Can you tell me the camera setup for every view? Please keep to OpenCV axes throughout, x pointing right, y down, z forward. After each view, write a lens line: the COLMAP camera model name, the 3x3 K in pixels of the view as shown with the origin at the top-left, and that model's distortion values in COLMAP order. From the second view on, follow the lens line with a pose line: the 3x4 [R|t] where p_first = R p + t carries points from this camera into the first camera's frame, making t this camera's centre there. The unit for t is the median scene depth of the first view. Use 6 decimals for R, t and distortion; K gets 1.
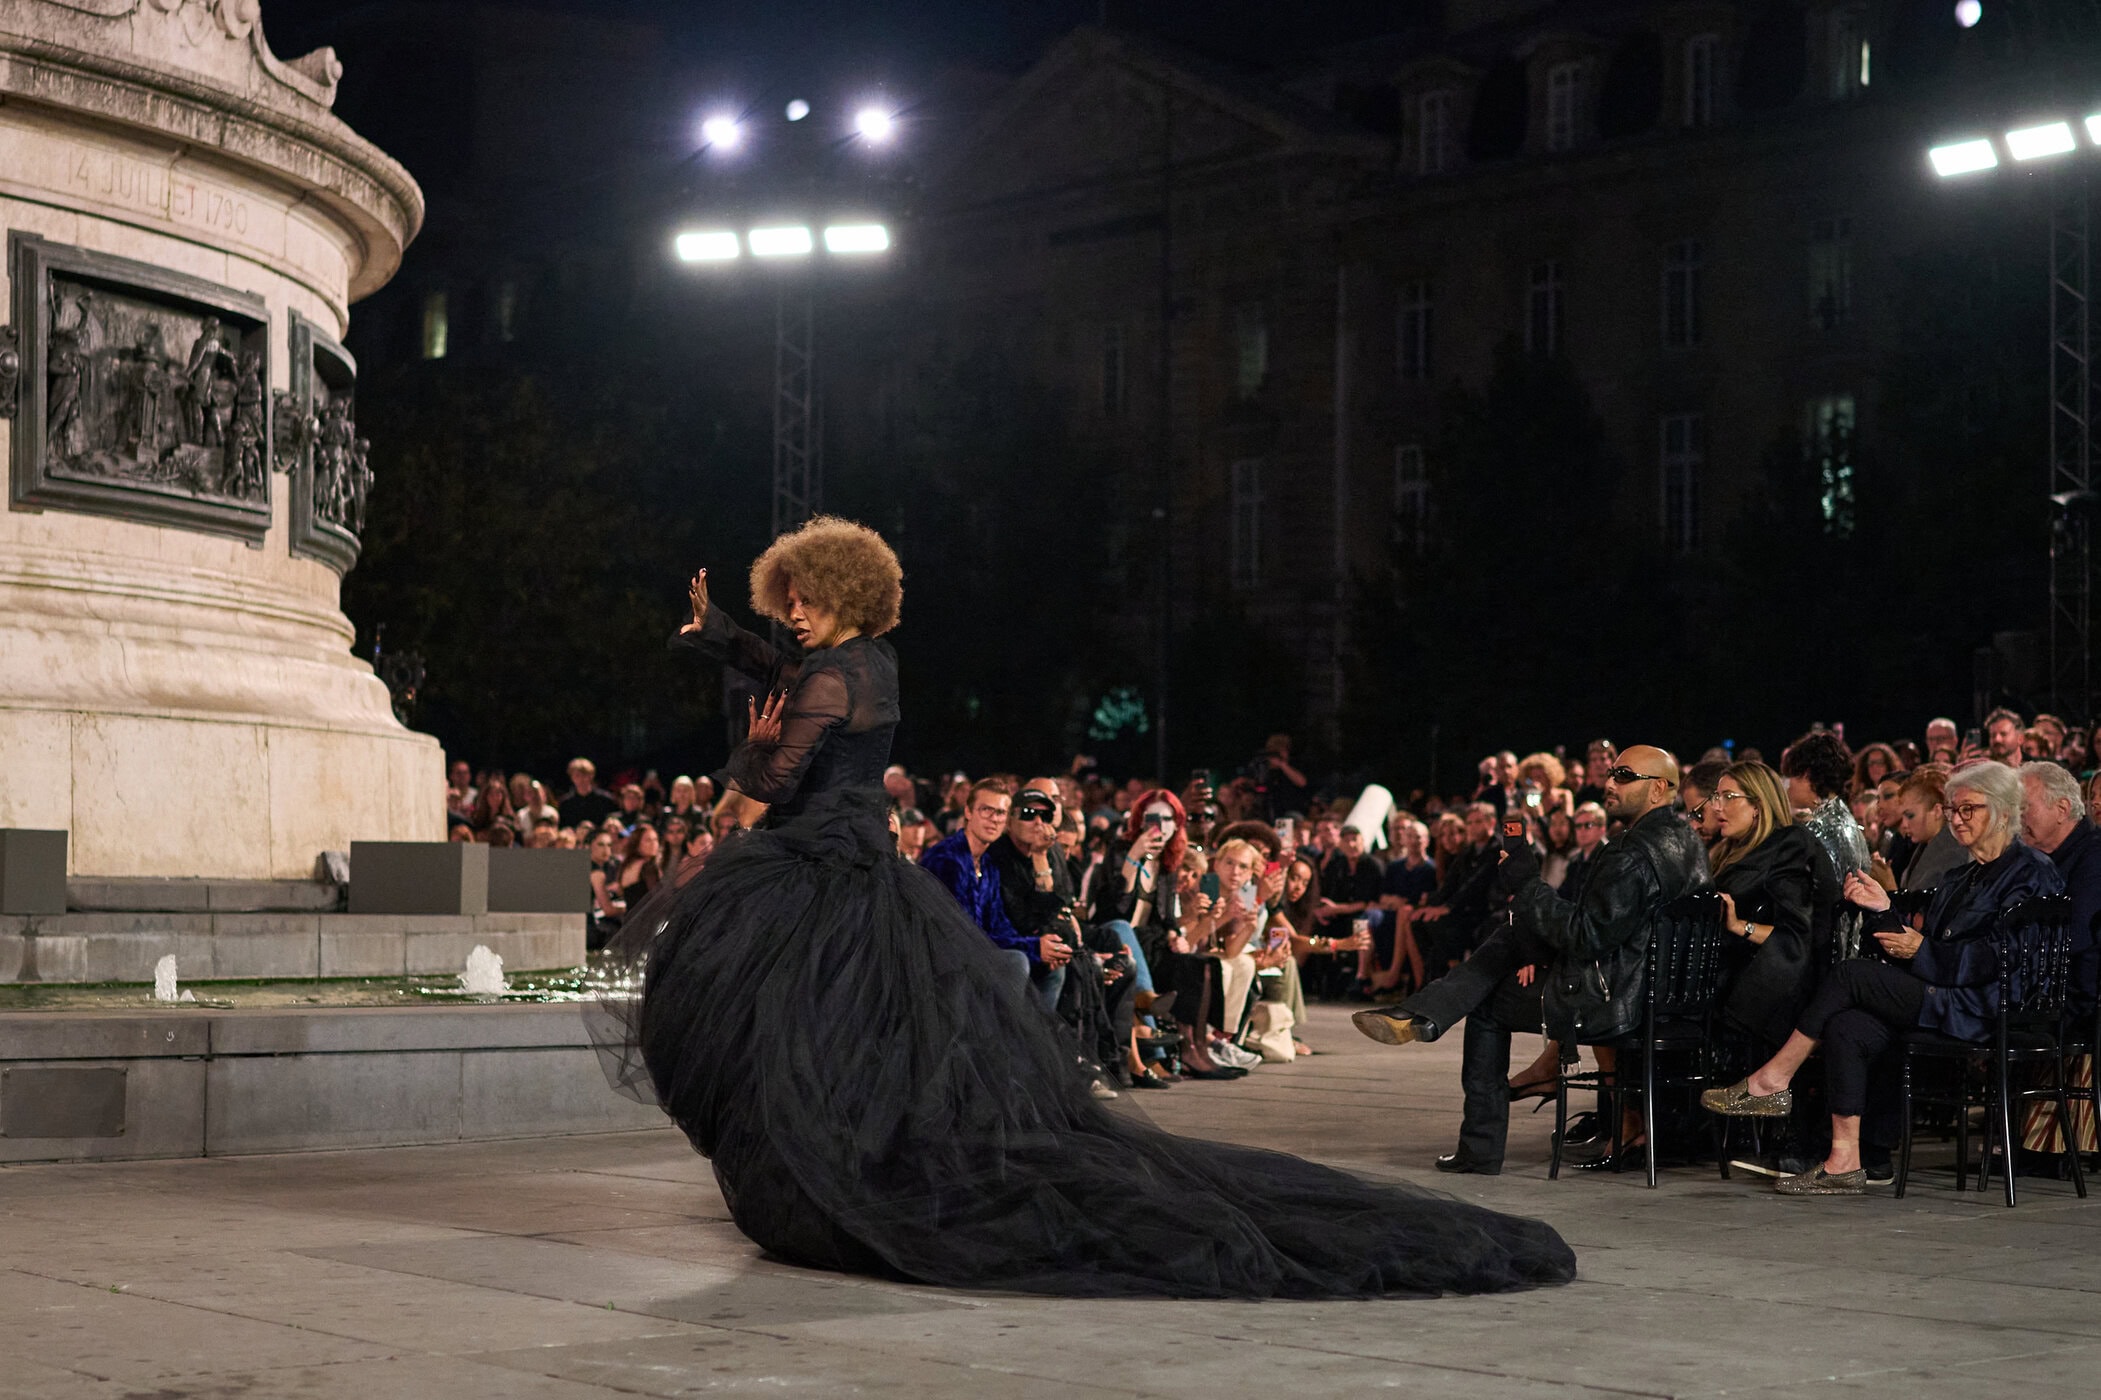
lens RADIAL K [[4026.0, 0, 1116.9], [0, 4026.0, 579.3], [0, 0, 1]] dist [-0.065728, 0.393997]
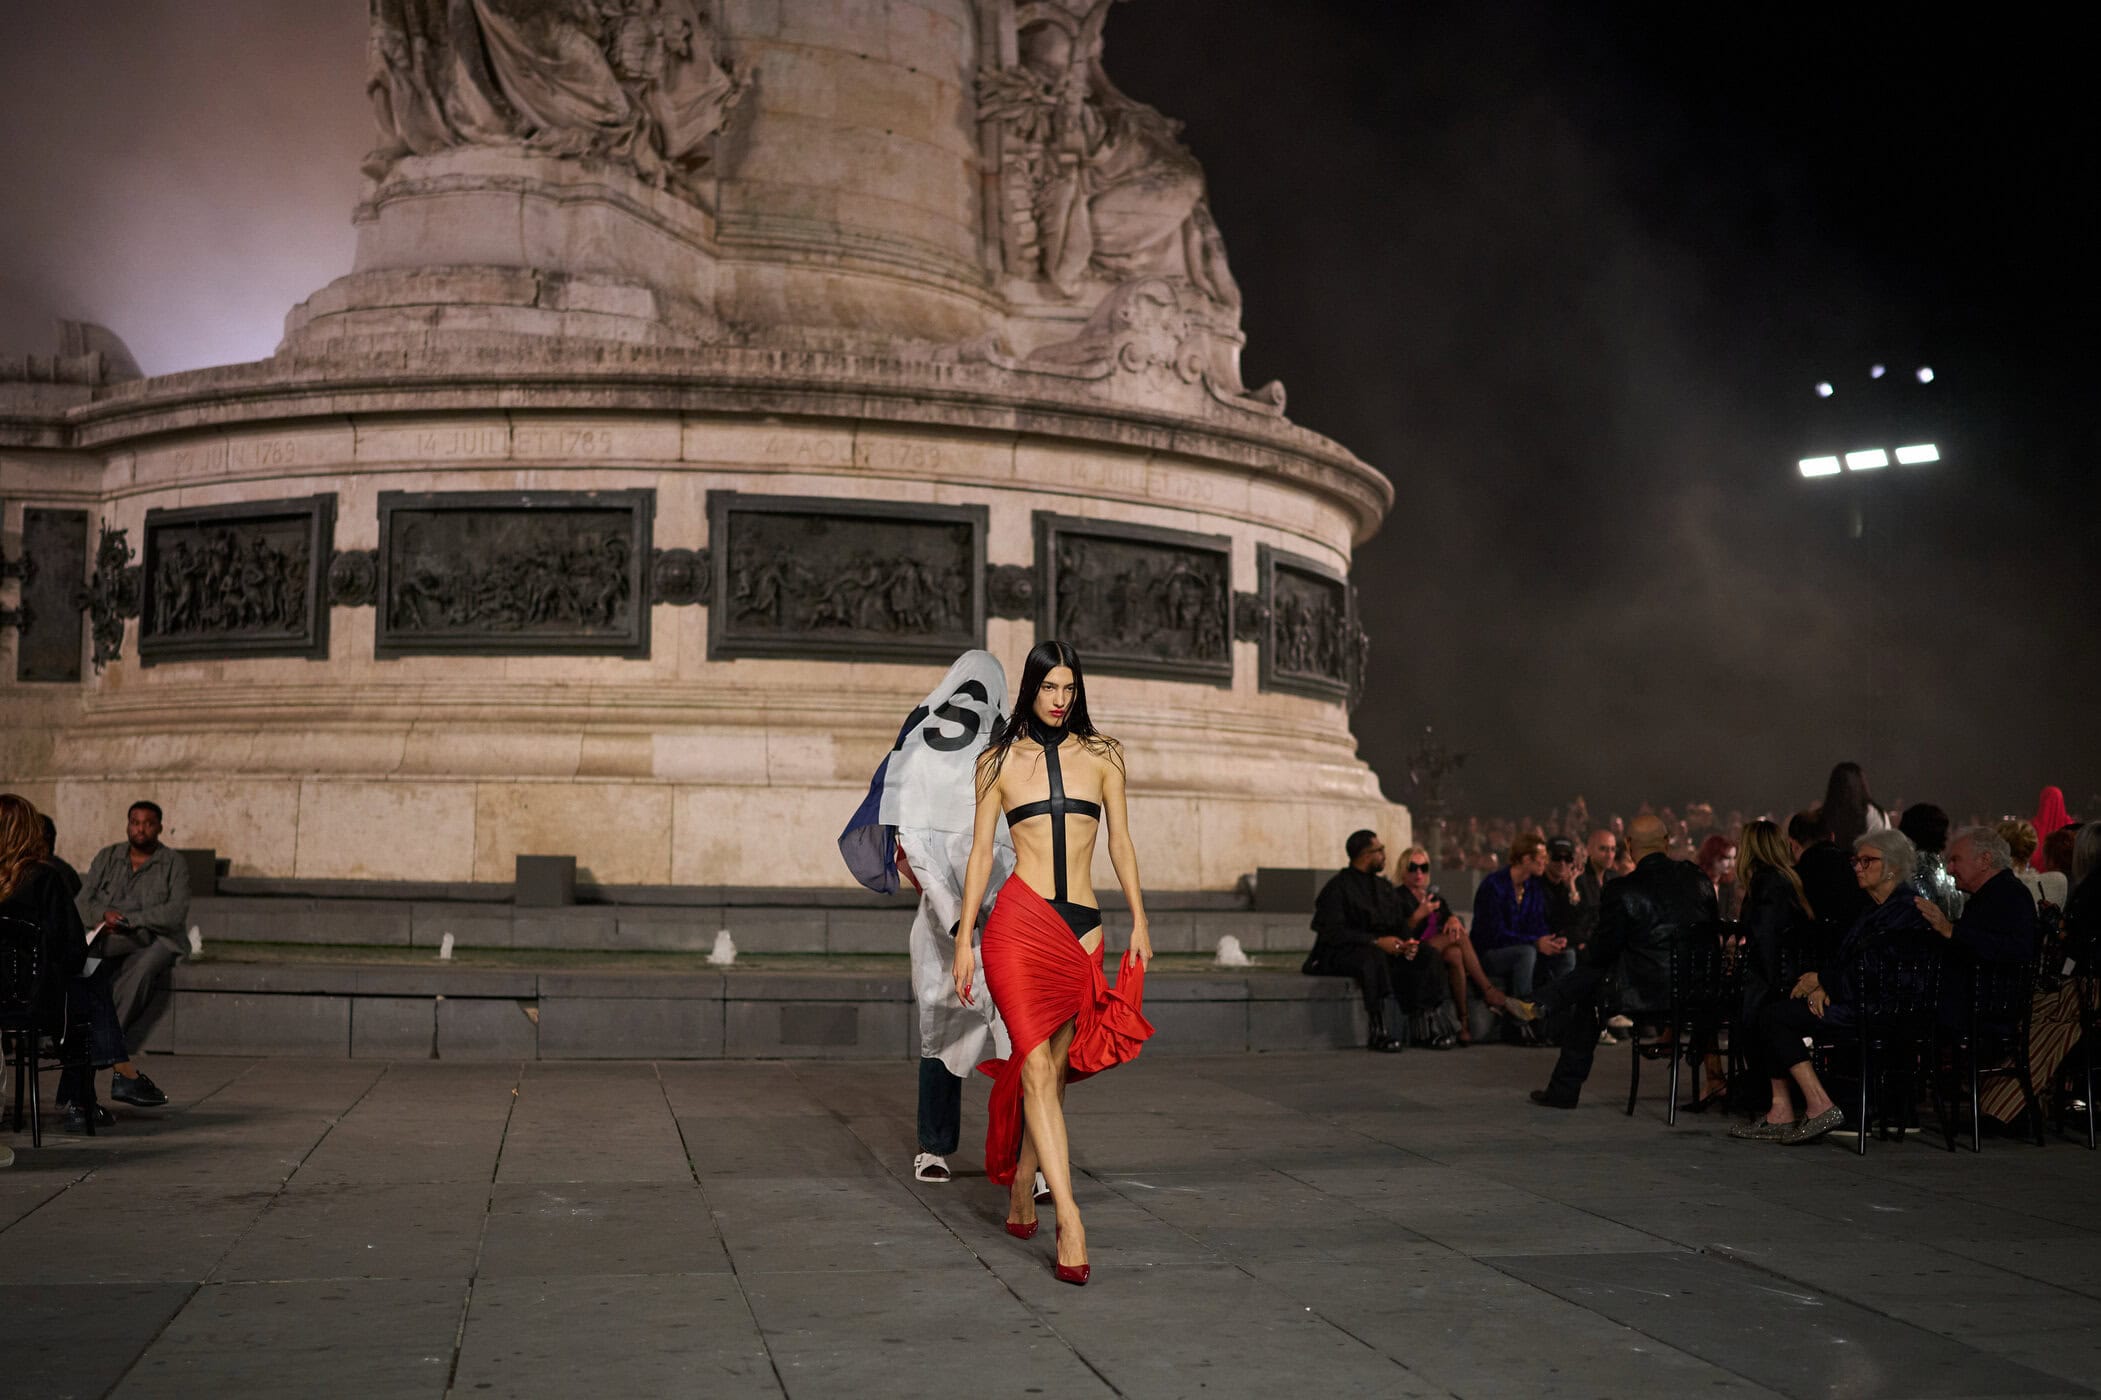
lens RADIAL K [[2487.4, 0, 1011.9], [0, 2487.4, 757.5], [0, 0, 1]] dist [-0.047778, 0.134346]
pose [[0.861650, -0.016132, -0.507247, 0.238163], [0.030740, 0.999319, 0.020436, -0.003570], [0.506572, -0.033201, 0.861558, 0.077010]]
